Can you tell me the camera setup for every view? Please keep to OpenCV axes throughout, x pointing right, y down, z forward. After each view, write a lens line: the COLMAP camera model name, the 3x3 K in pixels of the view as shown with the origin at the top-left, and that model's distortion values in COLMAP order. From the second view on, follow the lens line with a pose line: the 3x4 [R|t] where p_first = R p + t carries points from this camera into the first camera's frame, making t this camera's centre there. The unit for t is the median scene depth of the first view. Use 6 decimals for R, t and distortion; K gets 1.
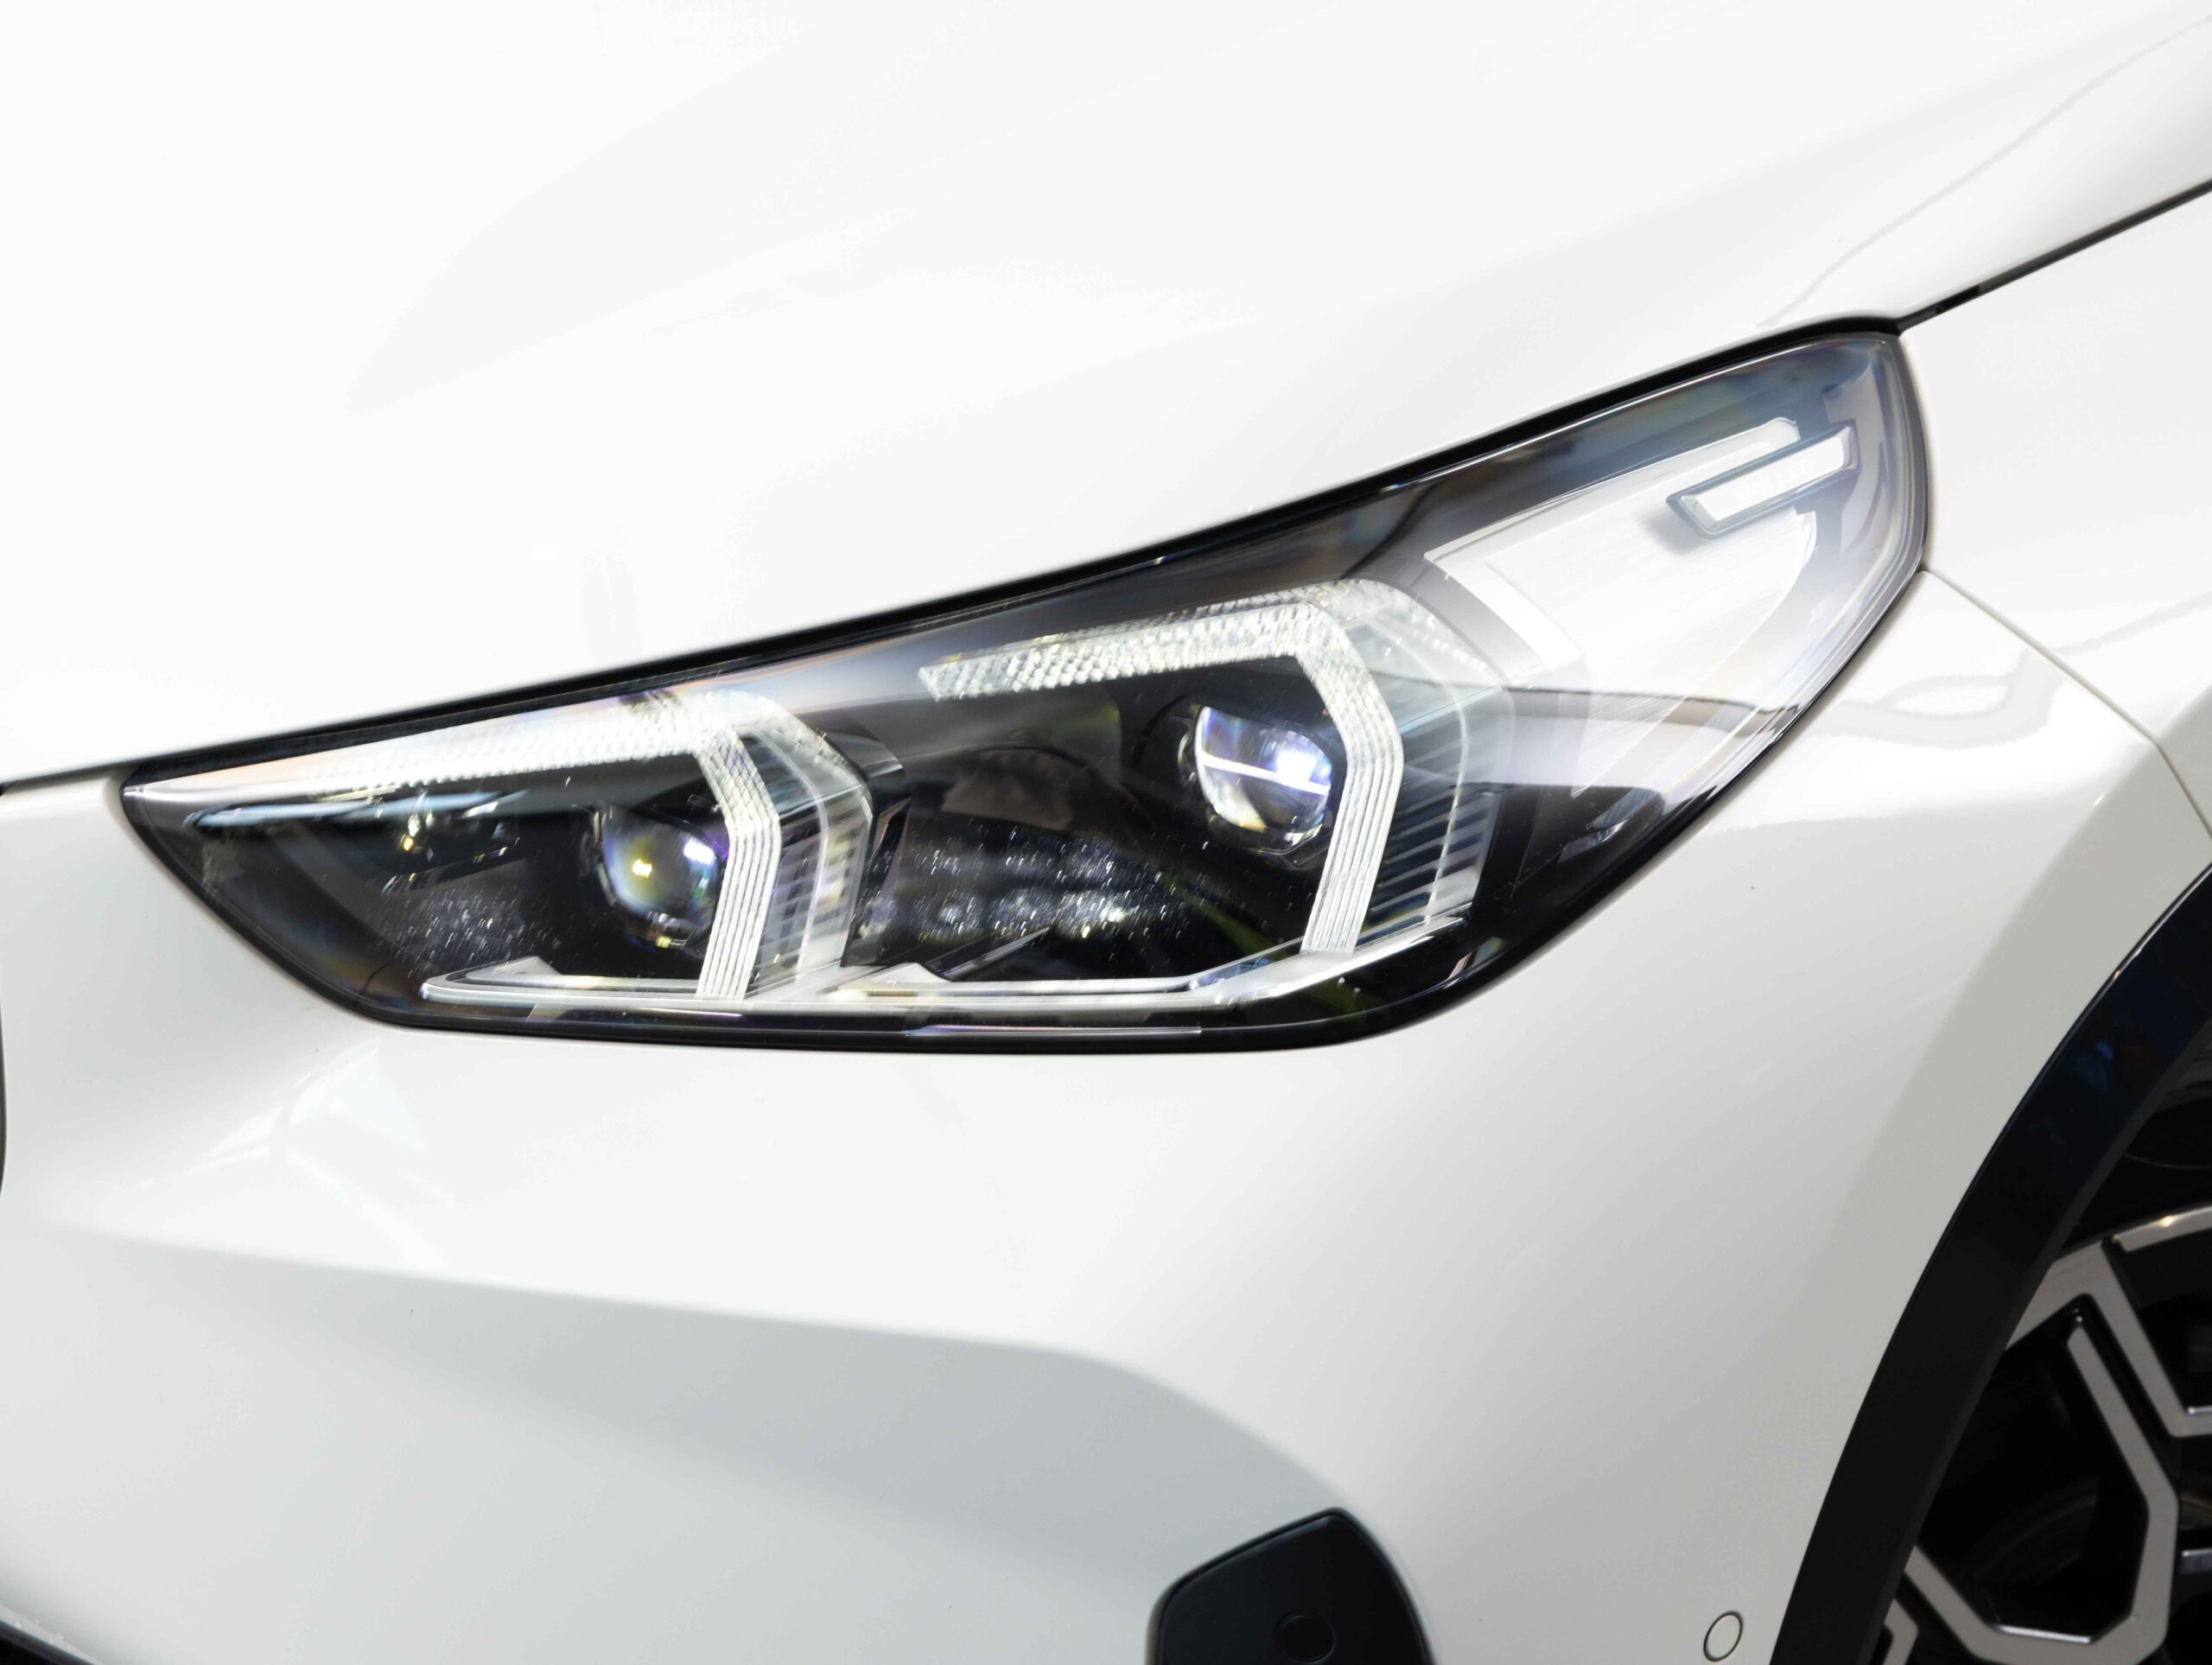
lens RADIAL K [[4569.0, 0, 1106.0], [0, 4569.0, 832.5], [0, 0, 1]] dist [-0.007677, -0.885002]
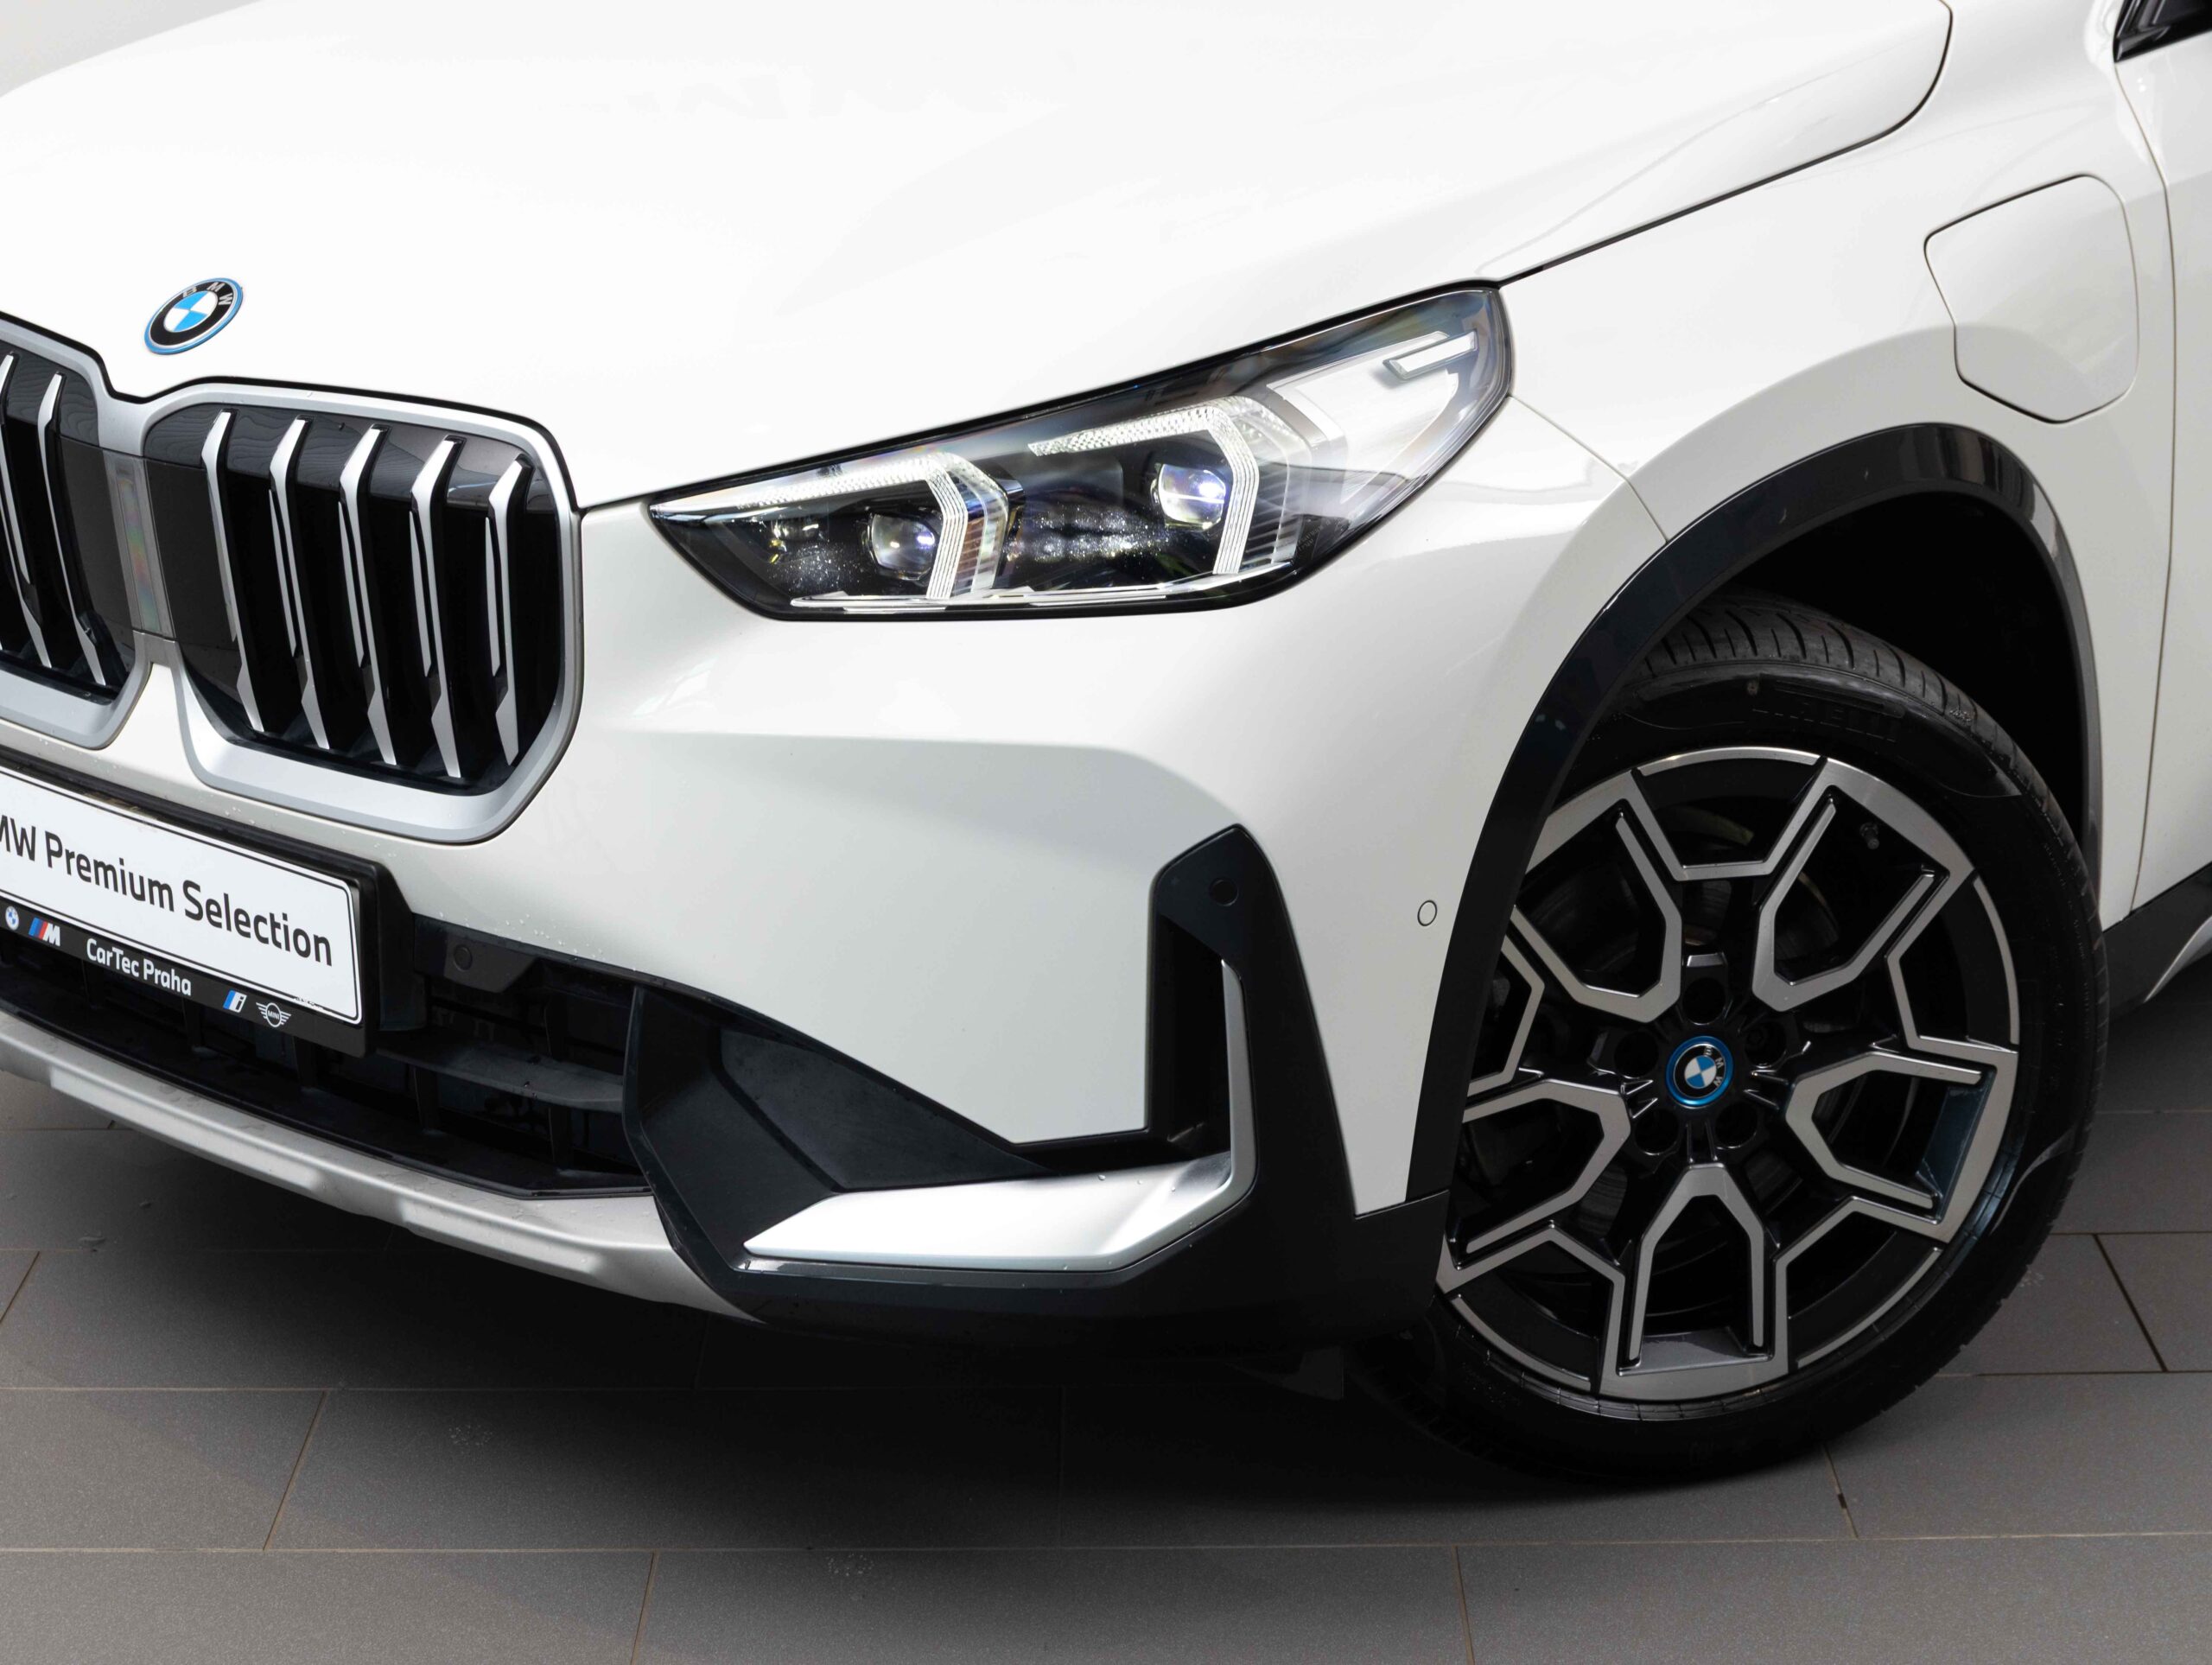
lens RADIAL K [[4569.0, 0, 1106.0], [0, 4569.0, 832.5], [0, 0, 1]] dist [-0.007677, -0.885002]
pose [[0.999178, -0.023360, 0.033126, -0.077939], [0.025330, 0.997855, -0.060359, 0.267968], [-0.031645, 0.061149, 0.997627, -1.073100]]
